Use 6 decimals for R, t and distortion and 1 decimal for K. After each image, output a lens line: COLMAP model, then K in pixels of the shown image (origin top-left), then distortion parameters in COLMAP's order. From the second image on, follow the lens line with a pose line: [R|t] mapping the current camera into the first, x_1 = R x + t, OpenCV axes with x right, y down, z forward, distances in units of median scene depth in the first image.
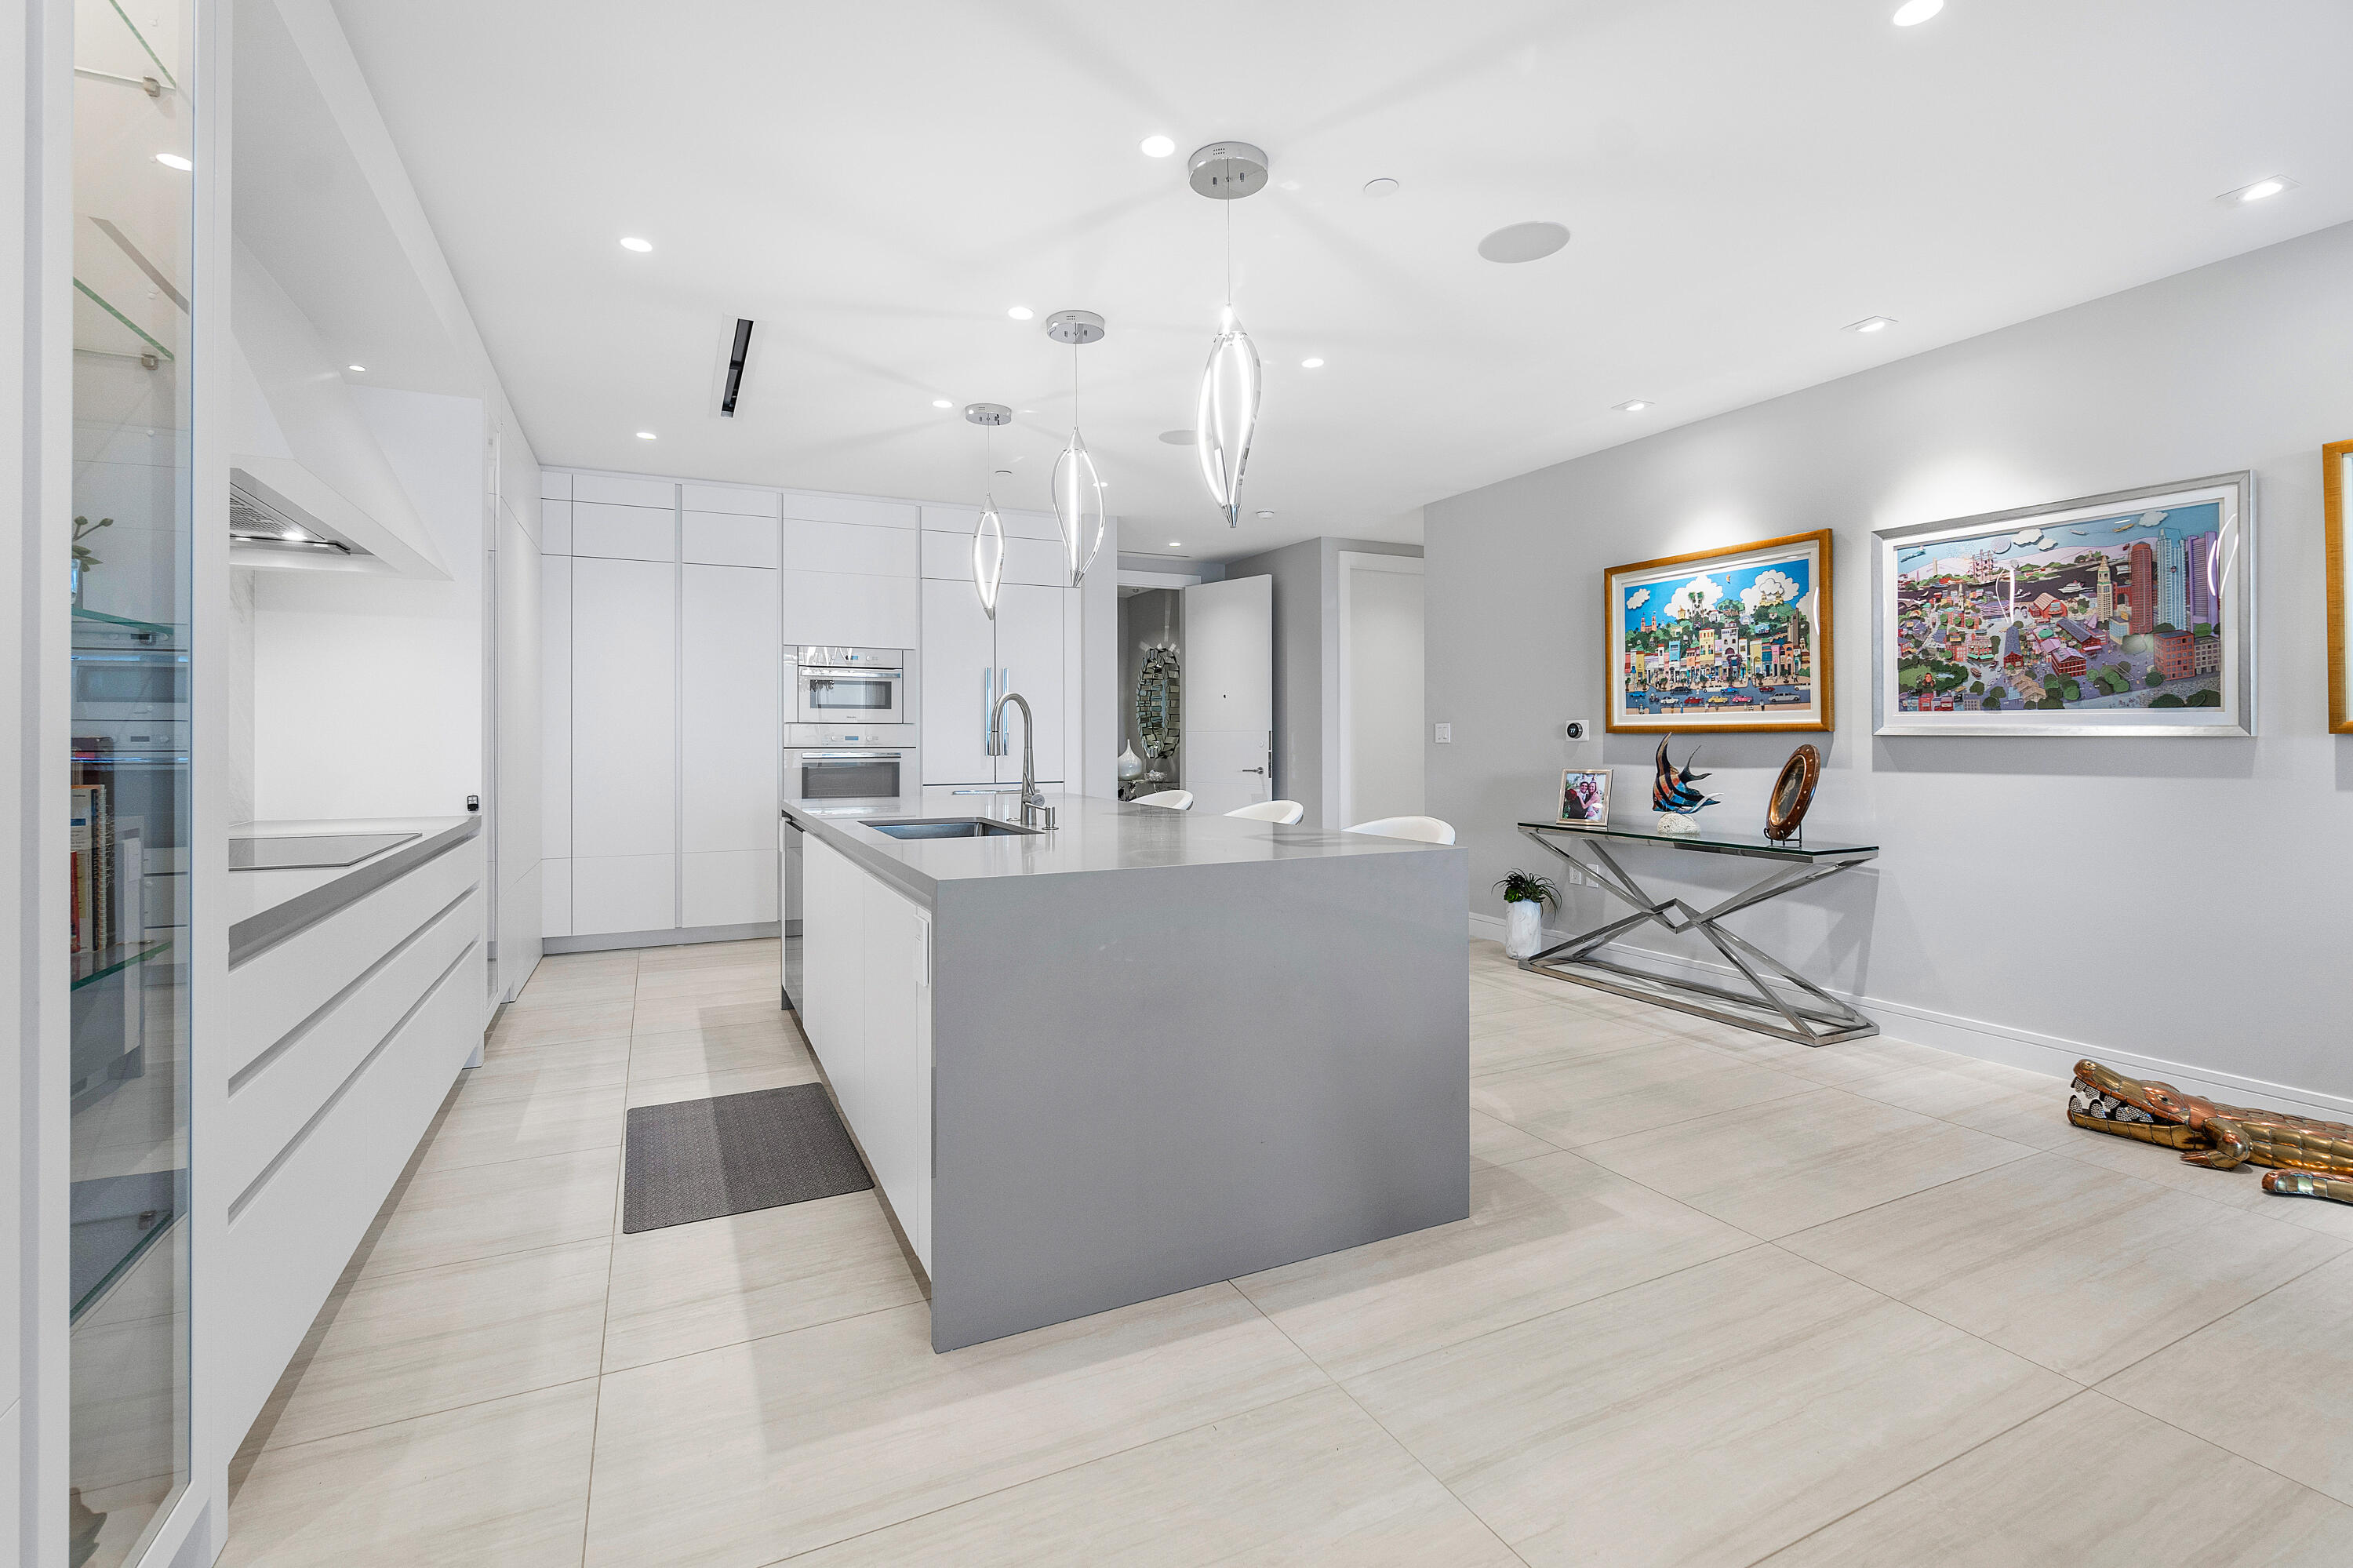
lens RADIAL K [[1041.6, 0, 1188.9], [0, 1041.6, 740.7], [0, 0, 1]] dist [-0.002690, 0.002377]
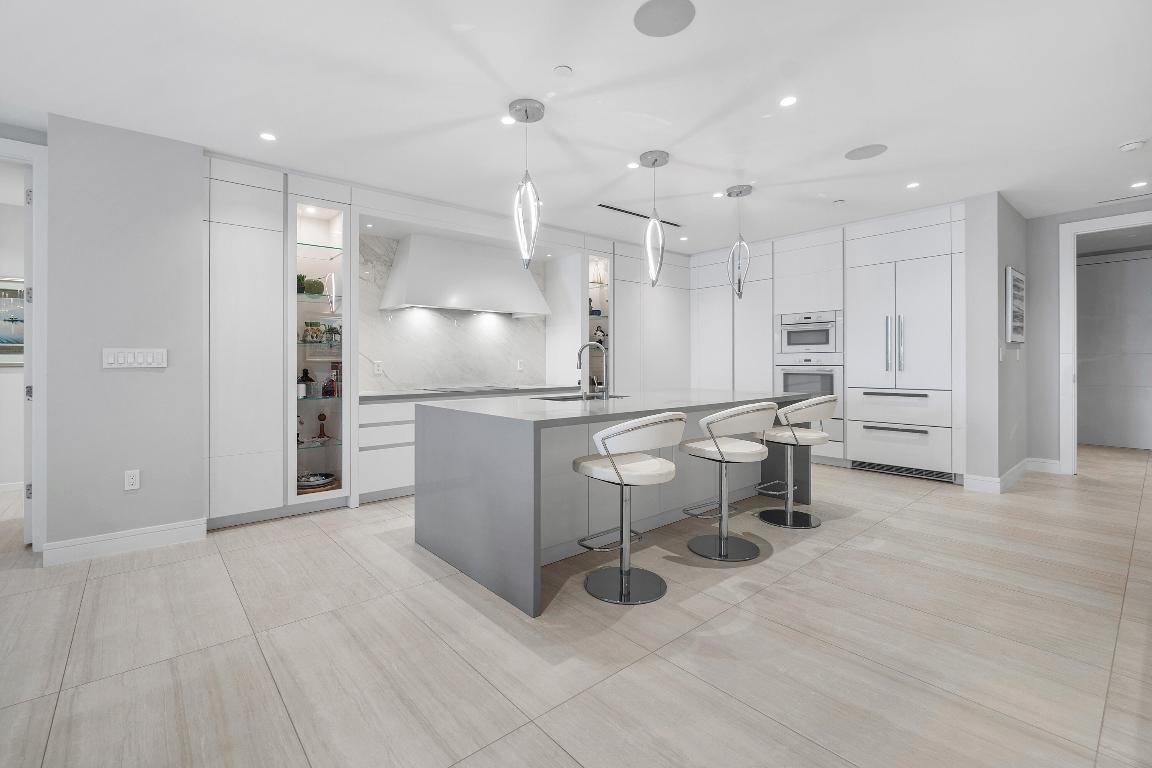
lens RADIAL K [[510.0, 0, 552.6], [0, 510.0, 367.5], [0, 0, 1]] dist [-0.002690, 0.002377]
pose [[0.222963, 0.008333, -0.974791, 1.164086], [0.004888, 0.999941, 0.009666, -0.001994], [0.974815, -0.006920, 0.222909, 0.830507]]
